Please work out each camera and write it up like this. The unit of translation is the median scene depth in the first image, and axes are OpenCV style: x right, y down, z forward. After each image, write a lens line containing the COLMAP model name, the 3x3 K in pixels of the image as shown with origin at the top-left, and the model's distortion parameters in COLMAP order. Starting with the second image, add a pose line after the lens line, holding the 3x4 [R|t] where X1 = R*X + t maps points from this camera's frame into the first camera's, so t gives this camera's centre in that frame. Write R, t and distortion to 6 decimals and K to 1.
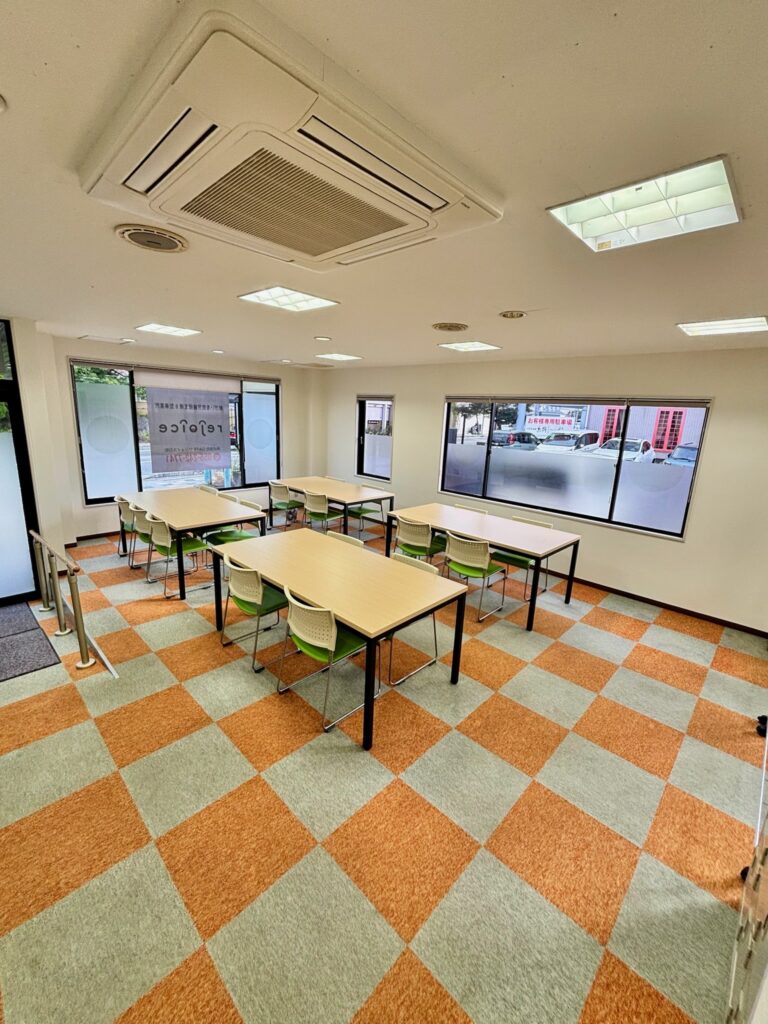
lens RADIAL K [[422.6, 0, 379.4], [0, 422.6, 514.0], [0, 0, 1]] dist [0.000623, 0.000134]
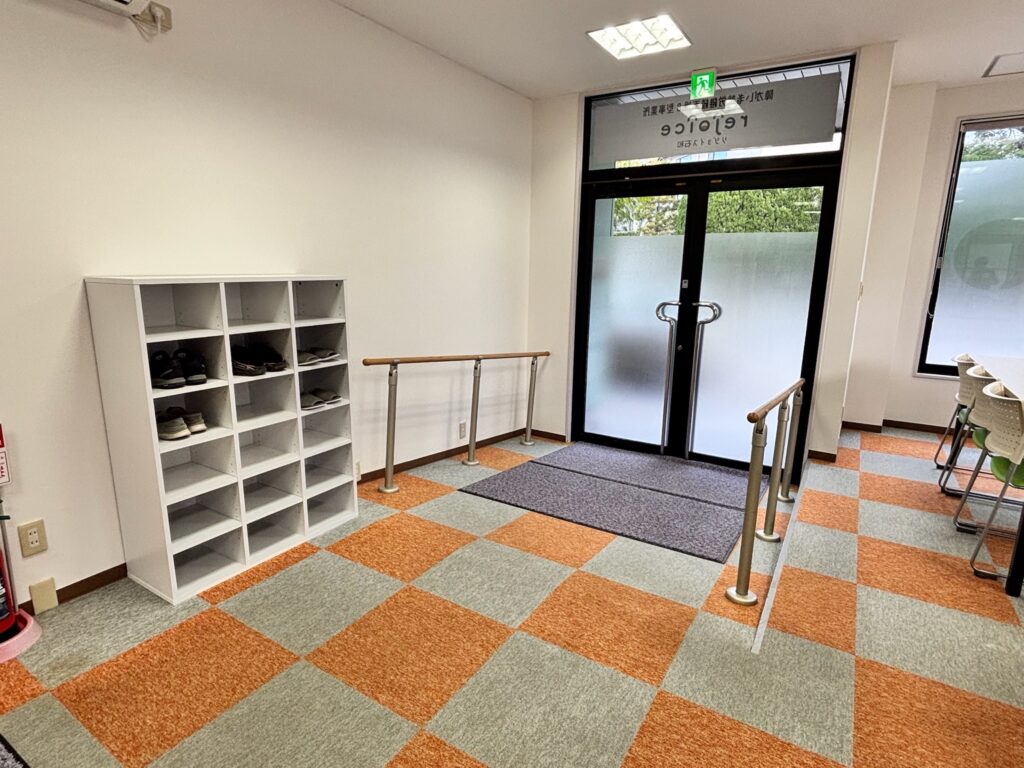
lens RADIAL K [[550.2, 0, 508.6], [0, 550.2, 385.2], [0, 0, 1]] dist [0.003922, 0.000553]
pose [[0.206533, 0.161168, -0.965075, -0.099584], [-0.226784, 0.967365, 0.113018, 0.071553], [0.951795, 0.195522, 0.236343, 0.477029]]
